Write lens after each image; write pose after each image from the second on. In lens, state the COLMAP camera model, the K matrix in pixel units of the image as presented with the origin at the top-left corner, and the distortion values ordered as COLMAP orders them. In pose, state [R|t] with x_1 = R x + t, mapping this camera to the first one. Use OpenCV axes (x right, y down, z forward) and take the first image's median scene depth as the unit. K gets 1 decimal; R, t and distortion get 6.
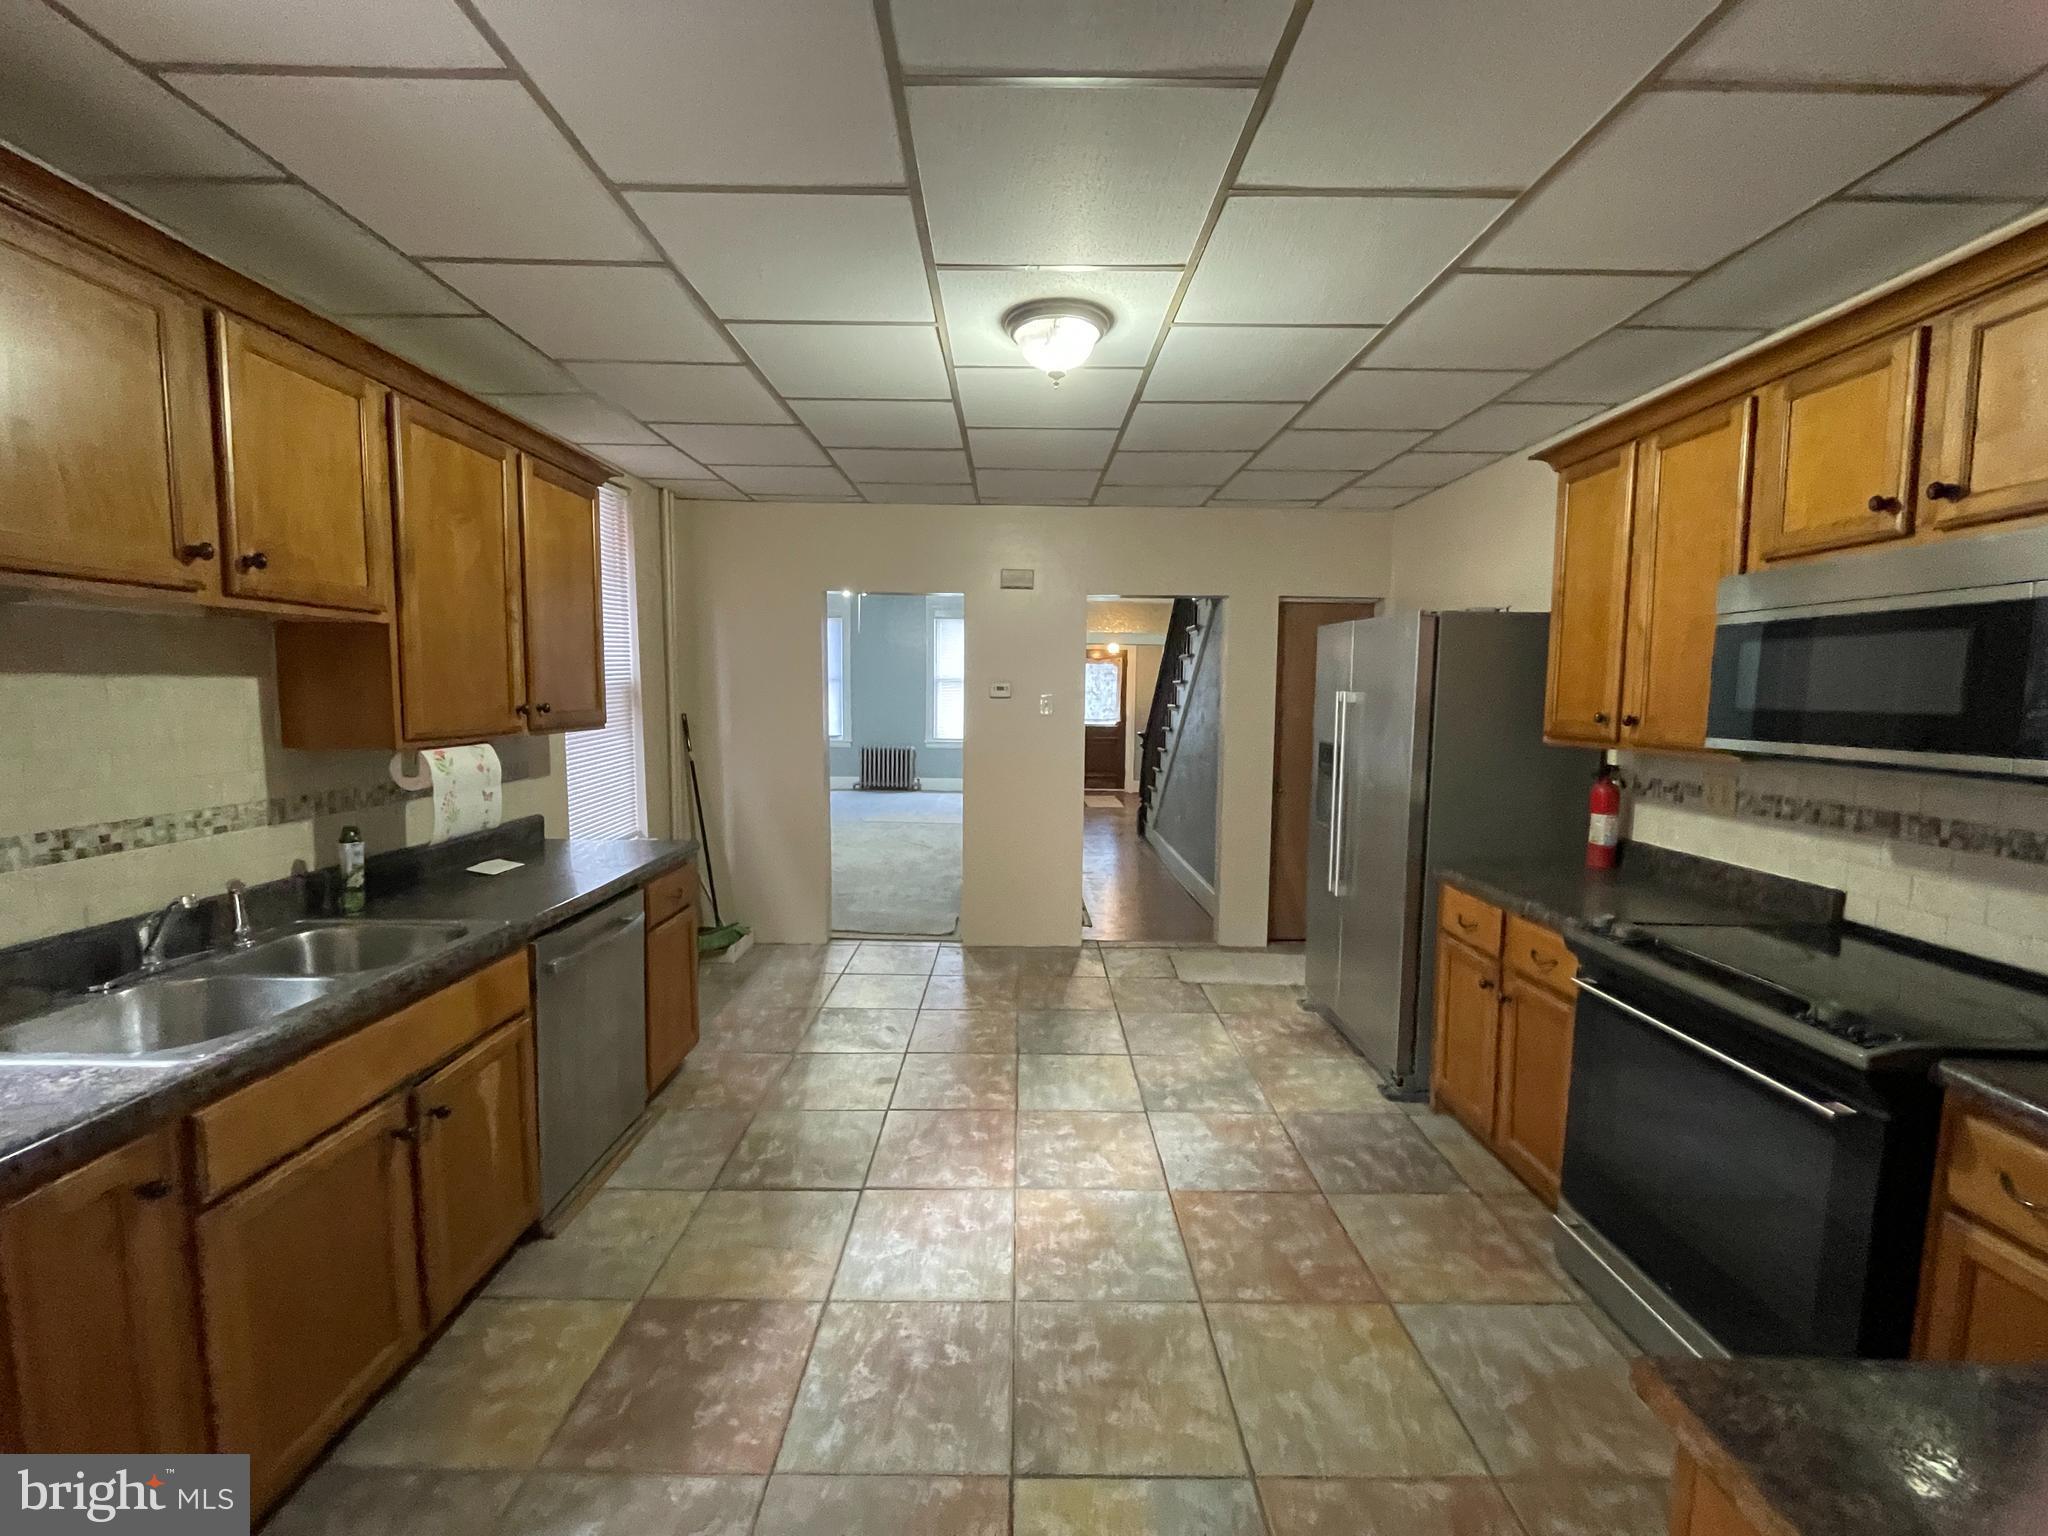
lens RADIAL K [[833.8, 0, 1017.4], [0, 833.8, 760.7], [0, 0, 1]] dist [-0.002904, -0.000111]
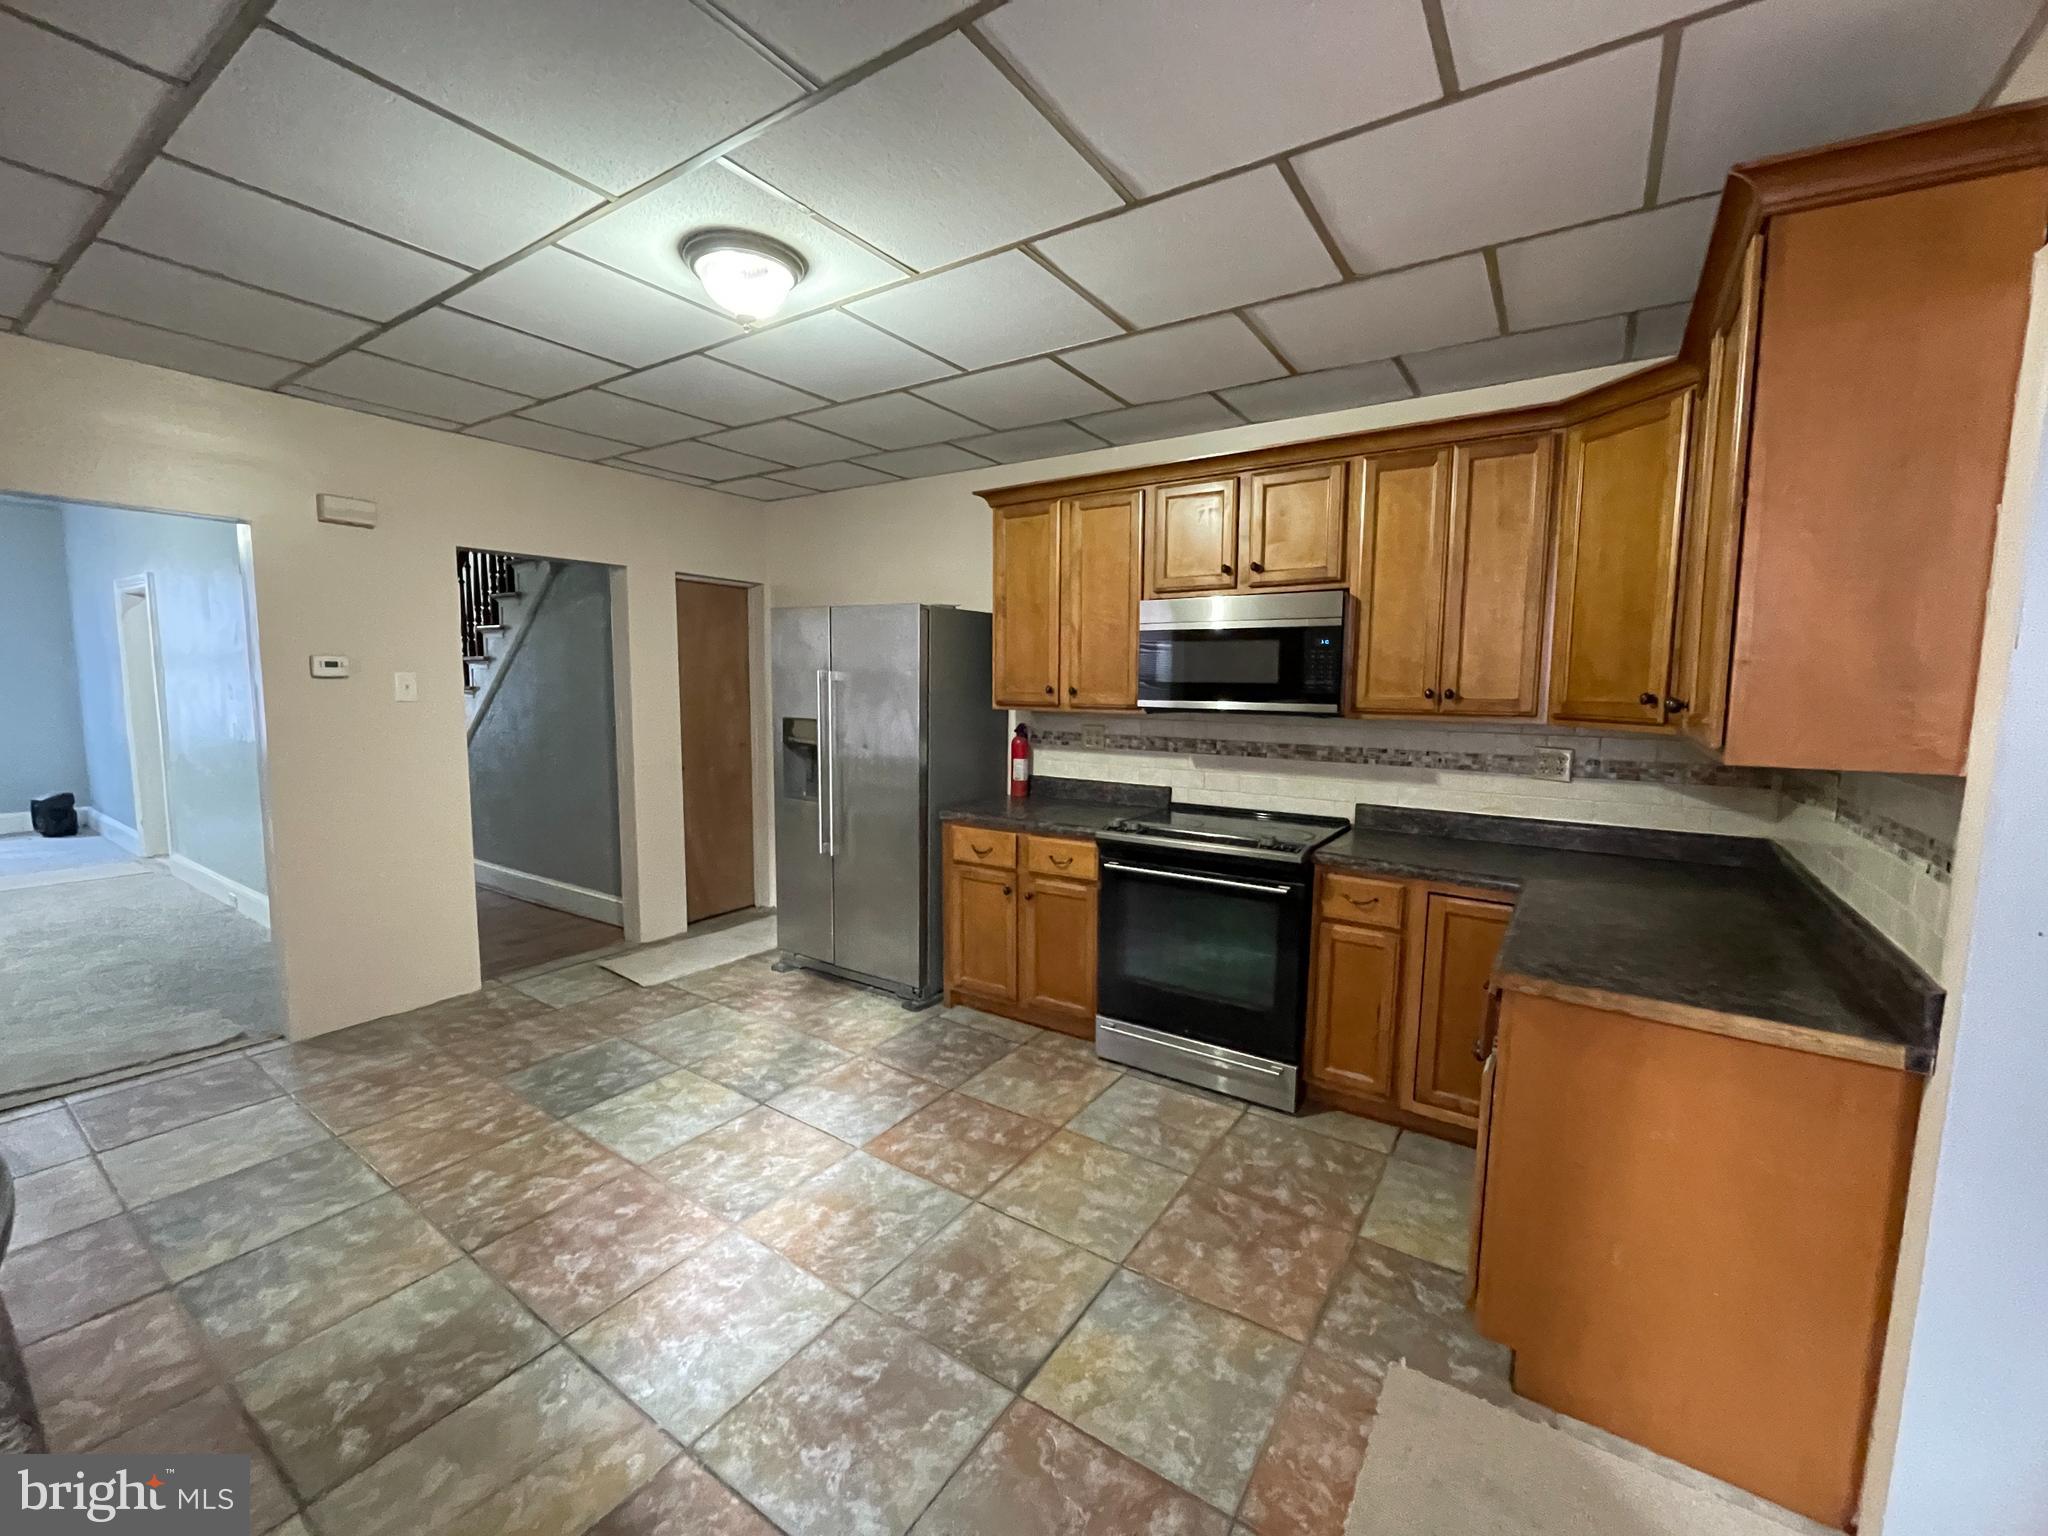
lens RADIAL K [[833.8, 0, 1017.2], [0, 833.8, 761.9], [0, 0, 1]] dist [-0.002904, -0.000111]
pose [[0.560879, -0.085976, 0.823421, -0.554251], [0.065558, 0.996082, 0.059348, -0.016940], [-0.825298, 0.020695, 0.564318, 0.248679]]
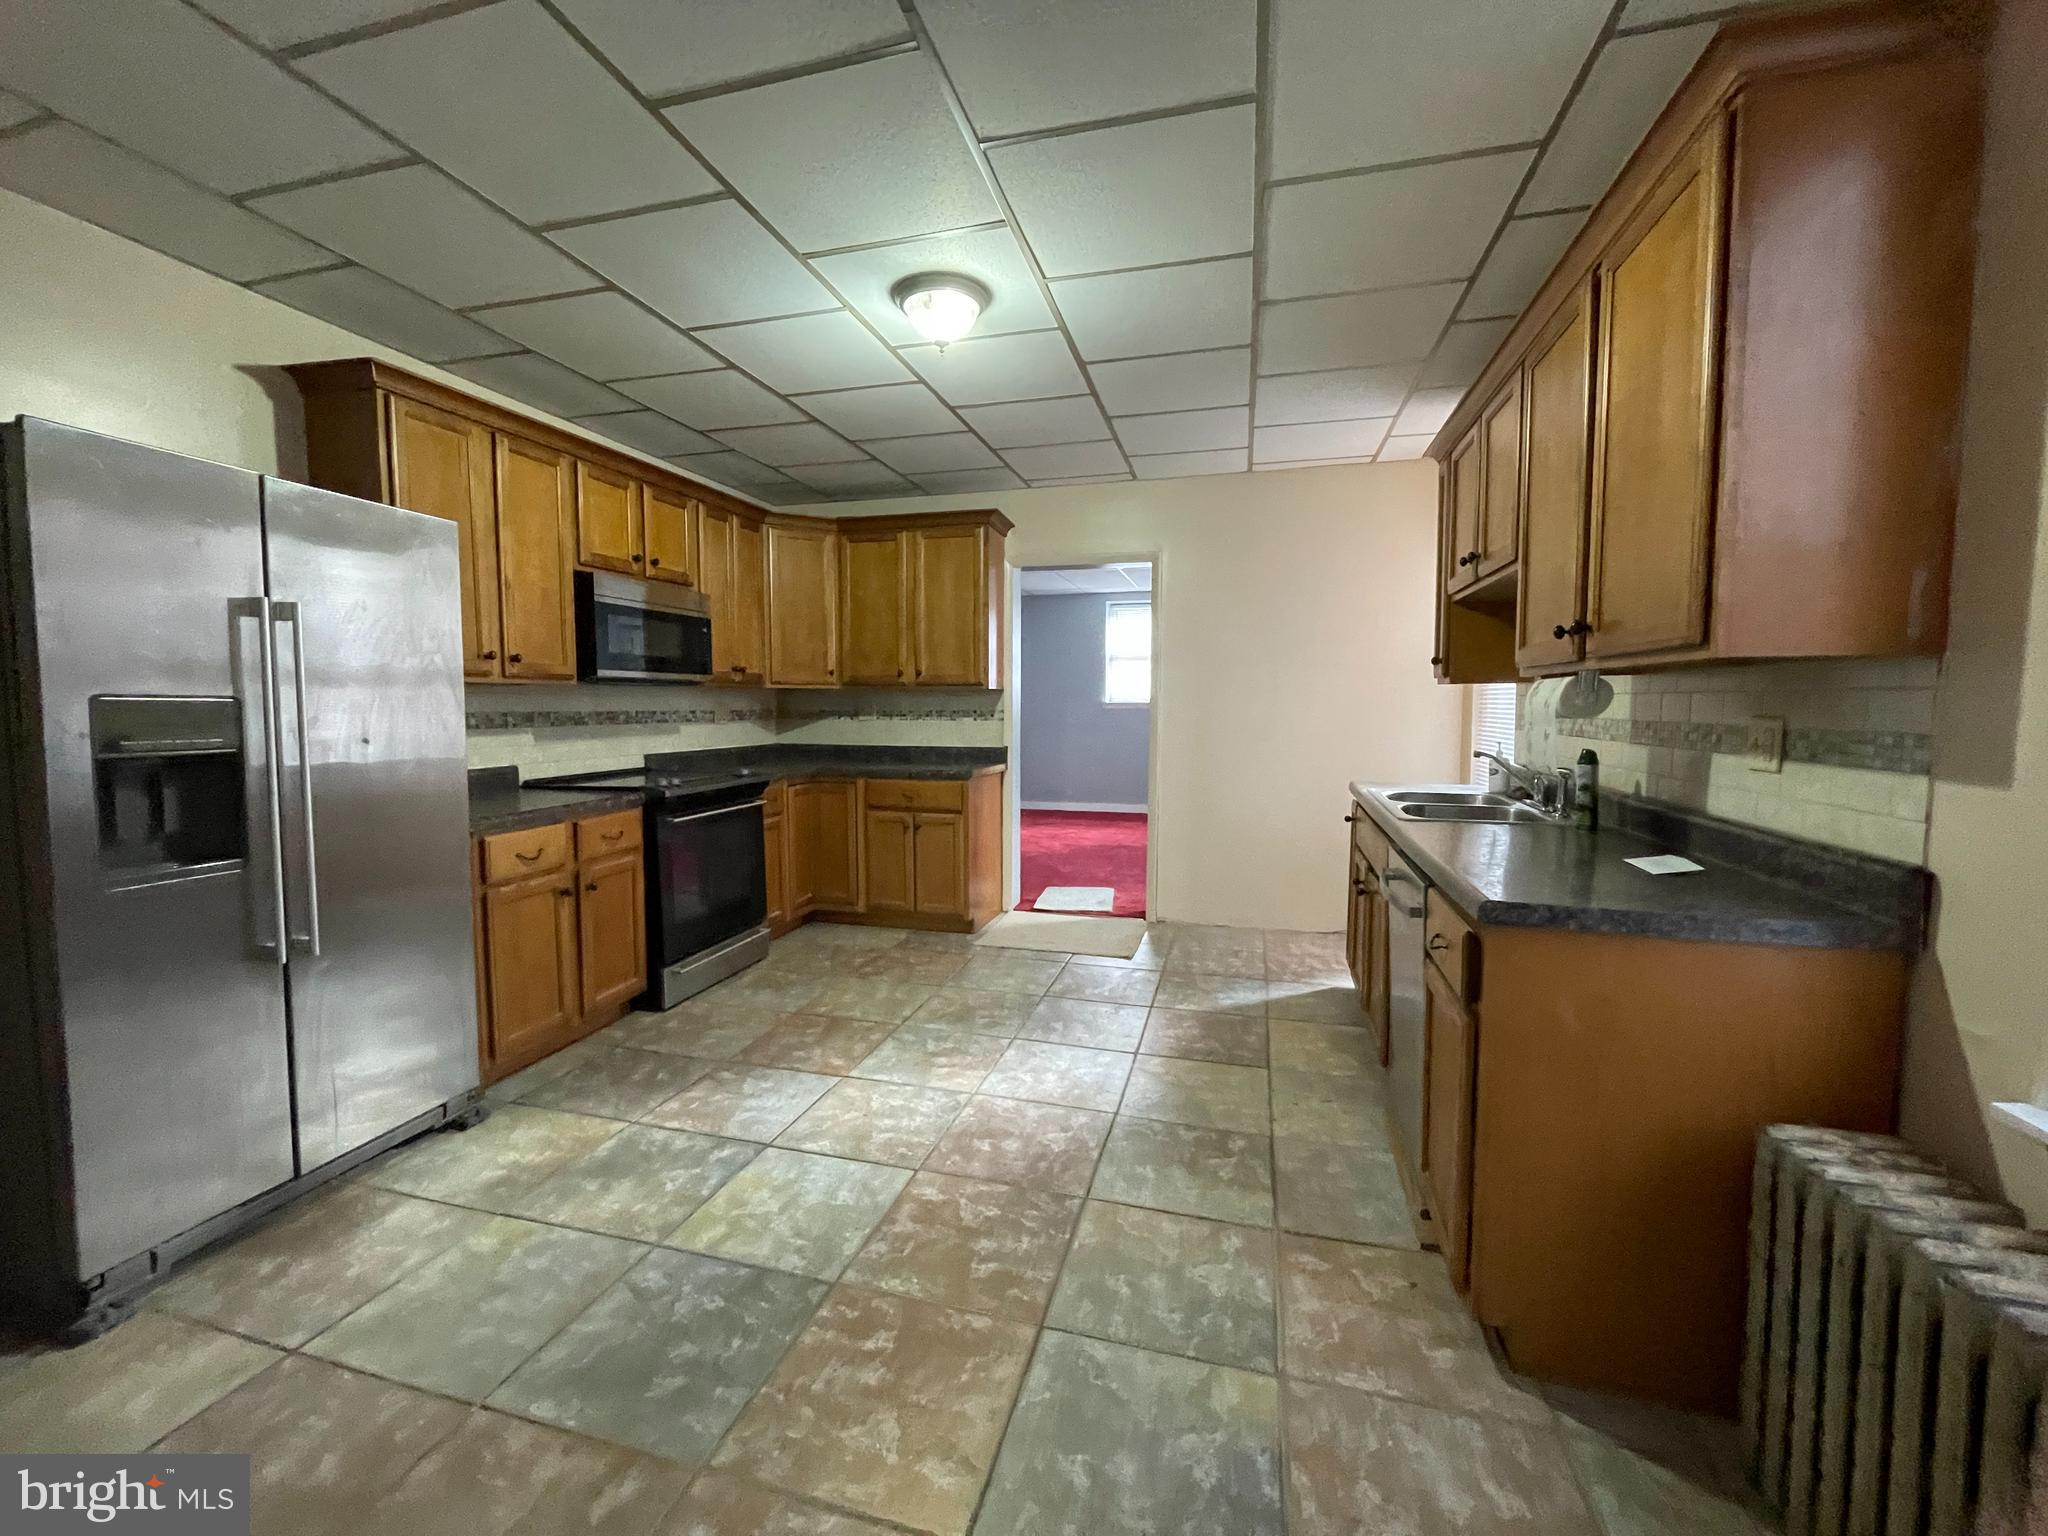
lens RADIAL K [[833.8, 0, 1020.7], [0, 833.8, 760.8], [0, 0, 1]] dist [-0.002904, -0.000111]
pose [[-0.964239, -0.025542, 0.263801, -0.351004], [0.016181, 0.987815, 0.154787, -0.079129], [-0.264540, 0.153520, -0.952077, 2.046349]]
